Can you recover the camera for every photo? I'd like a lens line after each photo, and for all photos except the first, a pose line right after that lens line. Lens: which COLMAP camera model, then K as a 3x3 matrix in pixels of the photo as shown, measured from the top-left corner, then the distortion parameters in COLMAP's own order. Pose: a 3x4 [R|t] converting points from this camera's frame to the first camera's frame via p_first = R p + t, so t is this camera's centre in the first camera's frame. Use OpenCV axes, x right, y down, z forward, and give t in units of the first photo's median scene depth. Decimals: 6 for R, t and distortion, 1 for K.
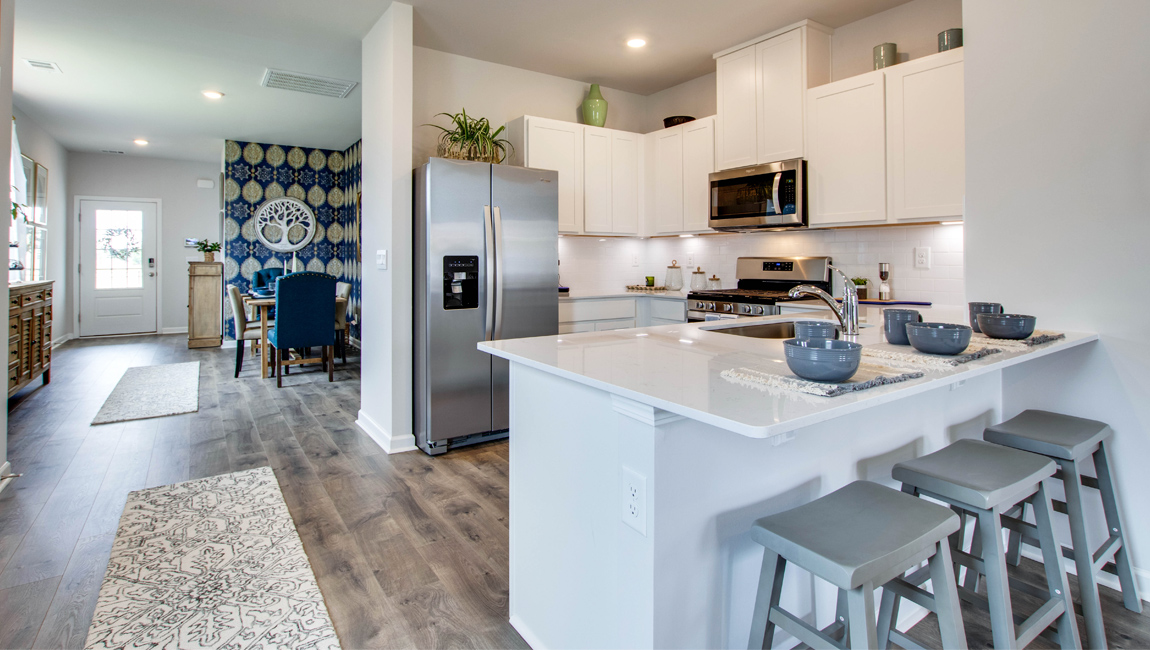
lens RADIAL K [[564.8, 0, 584.4], [0, 564.8, 249.7], [0, 0, 1]] dist [-0.012322, -0.000149]
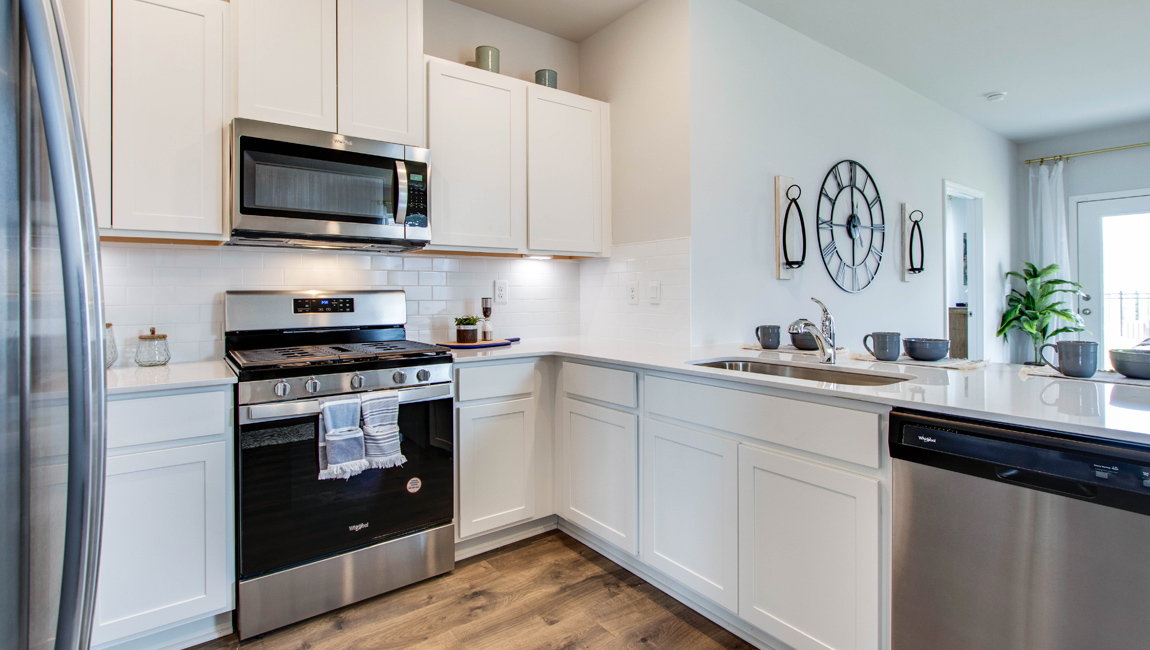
lens RADIAL K [[546.6, 0, 580.2], [0, 546.6, 288.3], [0, 0, 1]] dist [-0.001566, 0.000158]
pose [[-0.029890, 0.009737, 0.999506, -0.252008], [-0.012091, 0.999876, -0.010102, 0.012347], [-0.999480, -0.012387, -0.029769, 0.693942]]
